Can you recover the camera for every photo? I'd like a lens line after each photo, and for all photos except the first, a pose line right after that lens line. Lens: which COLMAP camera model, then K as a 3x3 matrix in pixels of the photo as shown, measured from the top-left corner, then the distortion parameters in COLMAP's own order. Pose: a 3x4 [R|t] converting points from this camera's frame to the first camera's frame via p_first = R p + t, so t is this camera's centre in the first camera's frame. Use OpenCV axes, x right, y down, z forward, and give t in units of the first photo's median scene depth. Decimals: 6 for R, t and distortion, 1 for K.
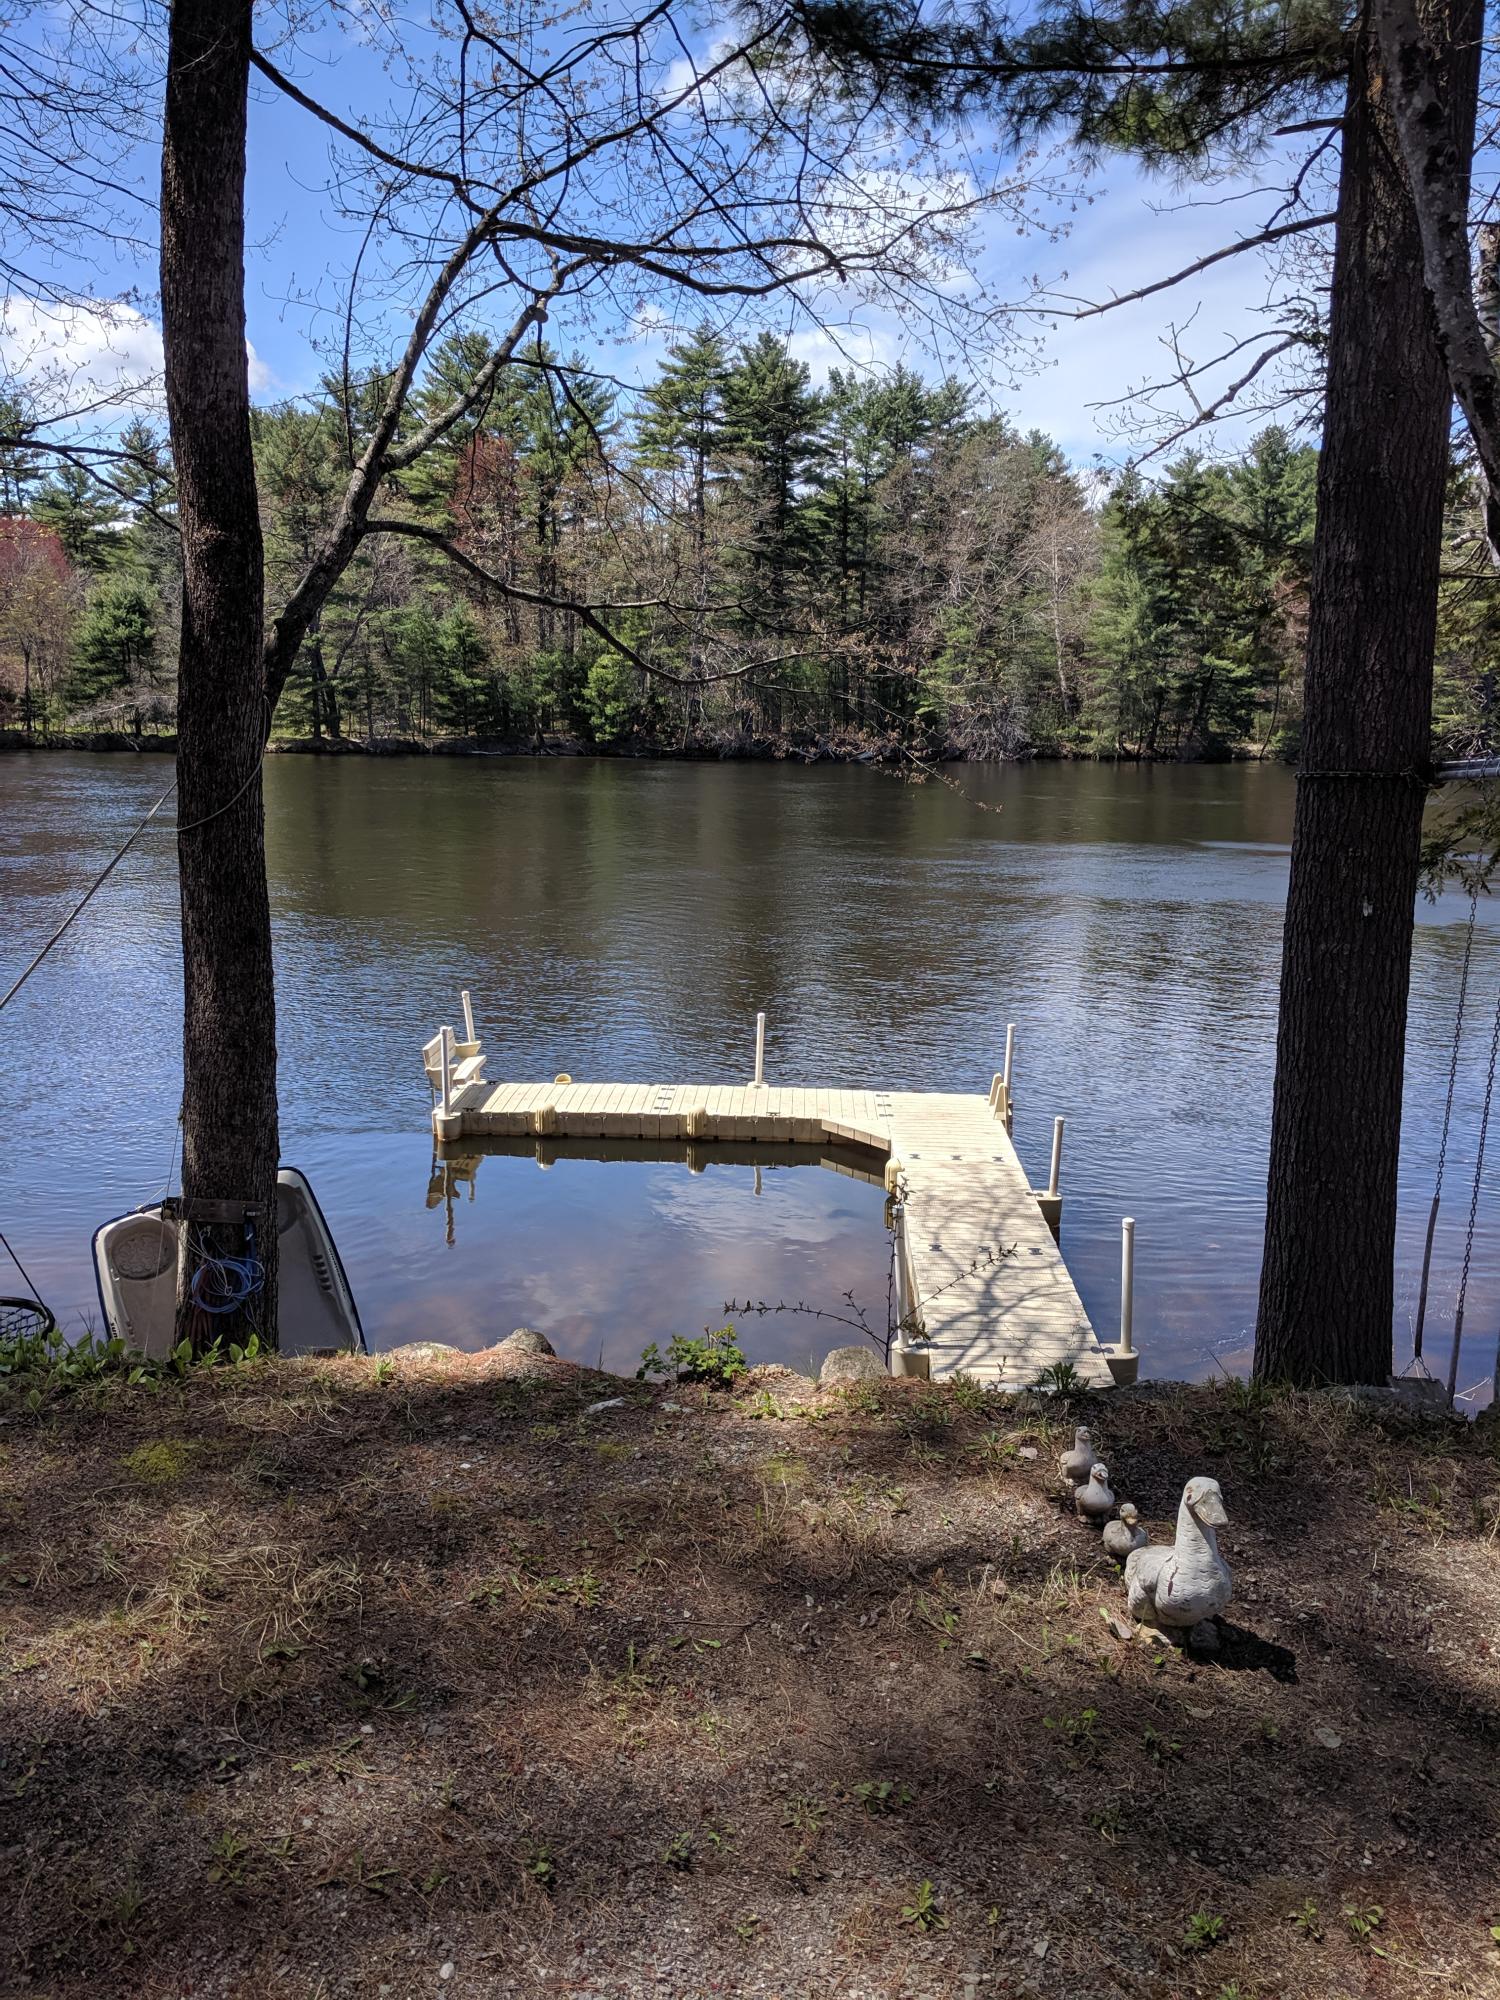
lens RADIAL K [[1502.4, 0, 757.0], [0, 1502.4, 992.3], [0, 0, 1]] dist [0.032429, 0.004175]
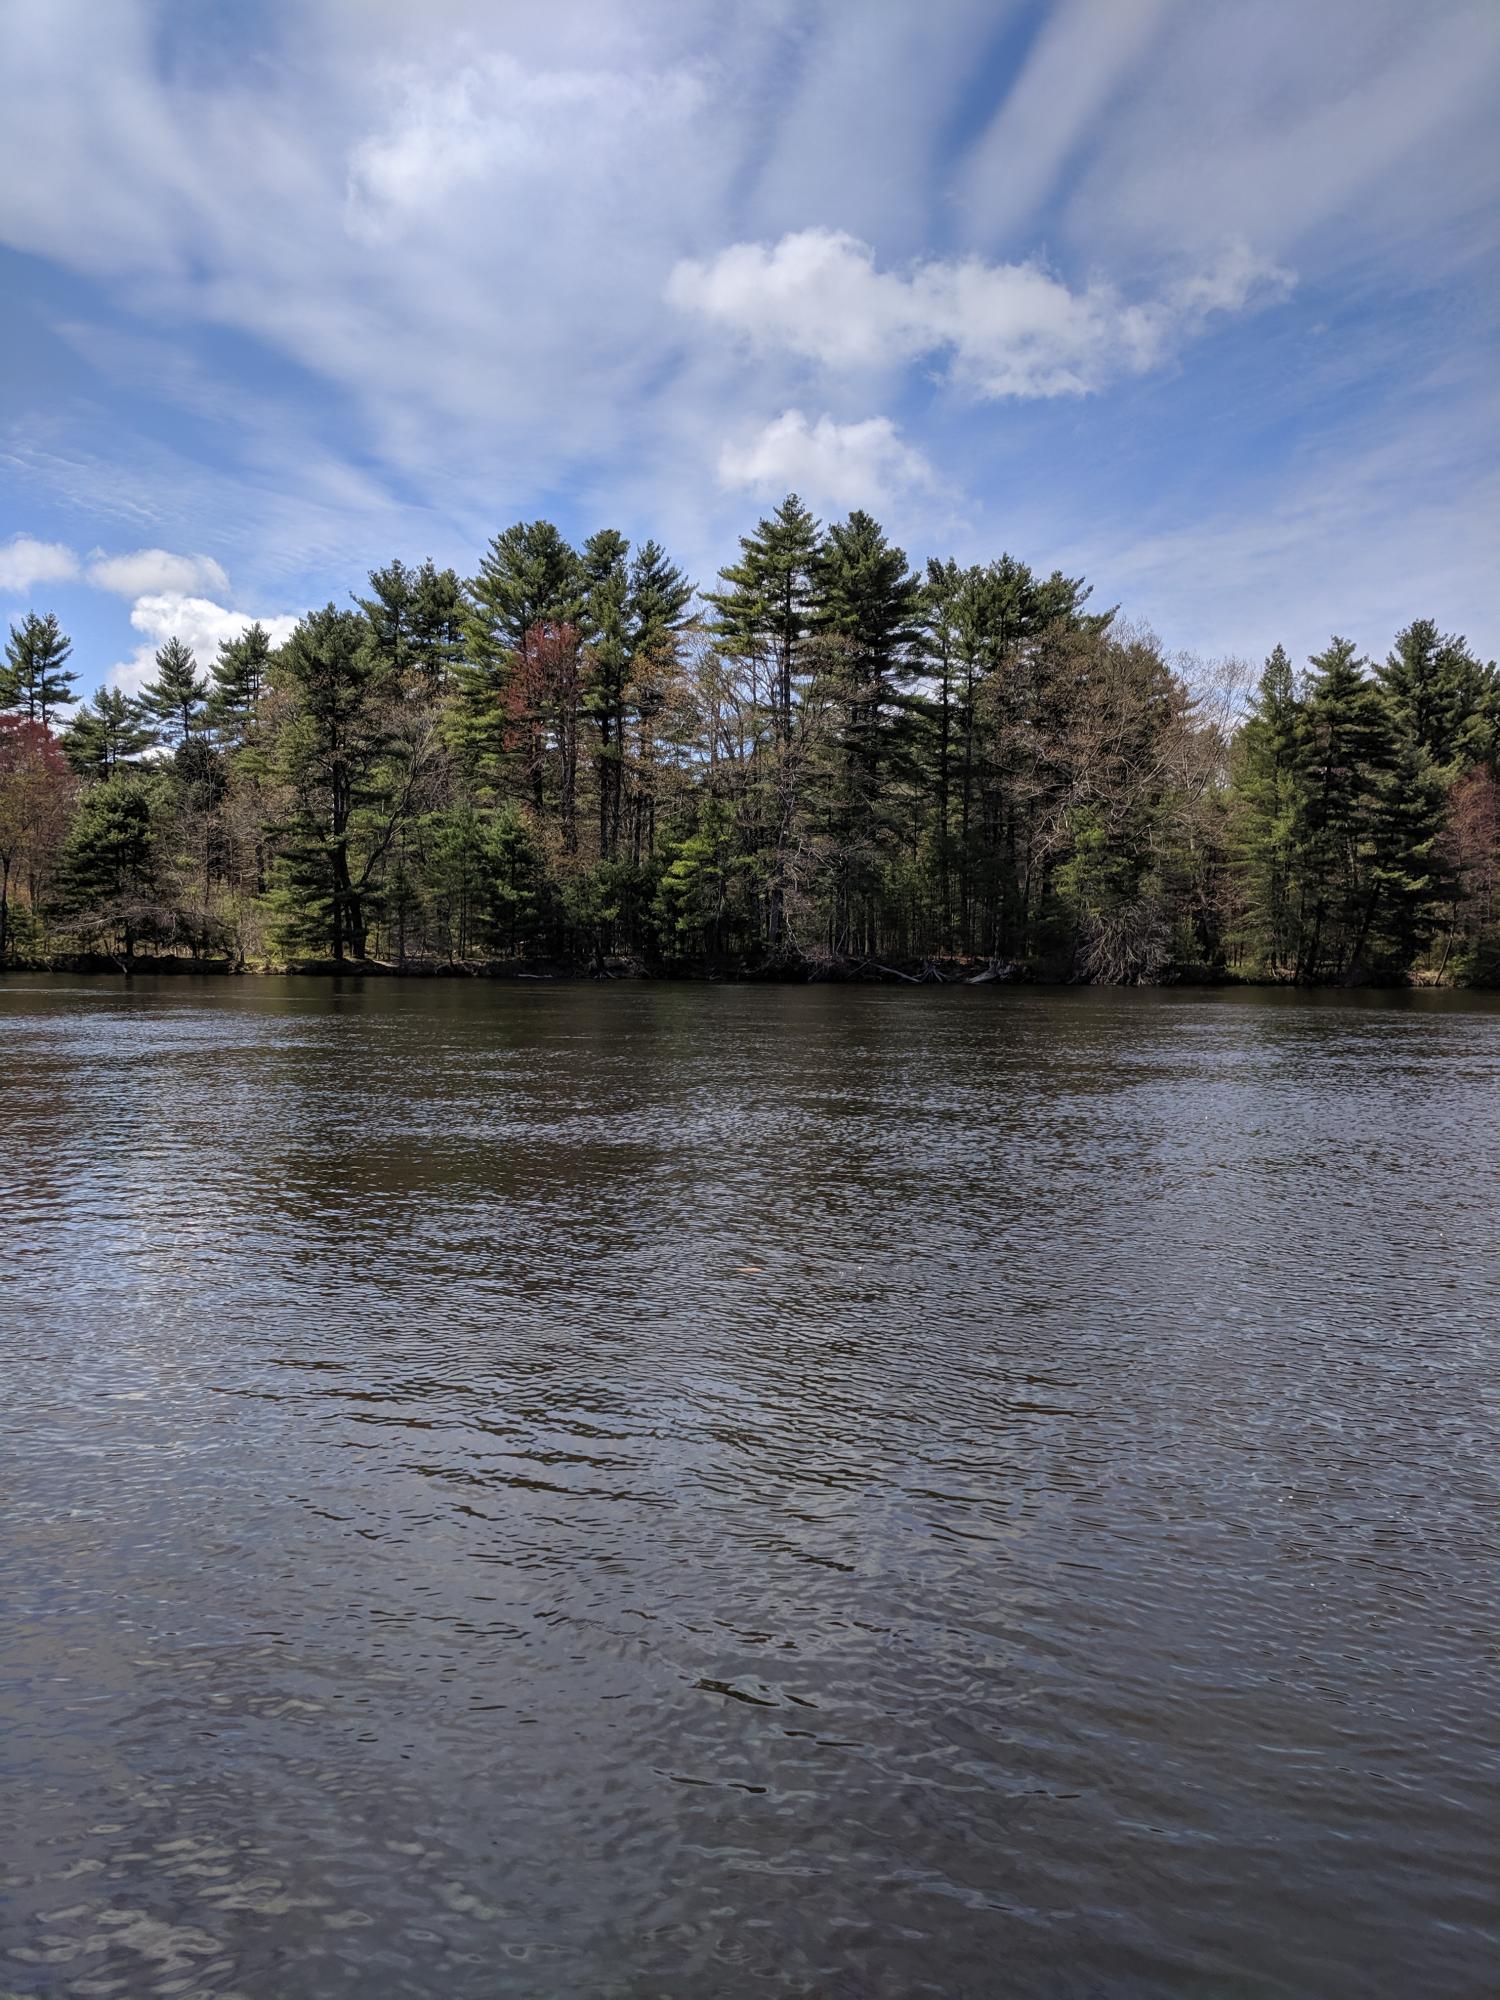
lens RADIAL K [[1502.4, 0, 736.9], [0, 1502.4, 994.1], [0, 0, 1]] dist [0.032429, 0.004175]
pose [[0.998883, -0.005737, -0.046910, -0.026059], [-0.002414, 0.985114, -0.171888, -0.003708], [0.047198, 0.171809, 0.983999, 0.169793]]
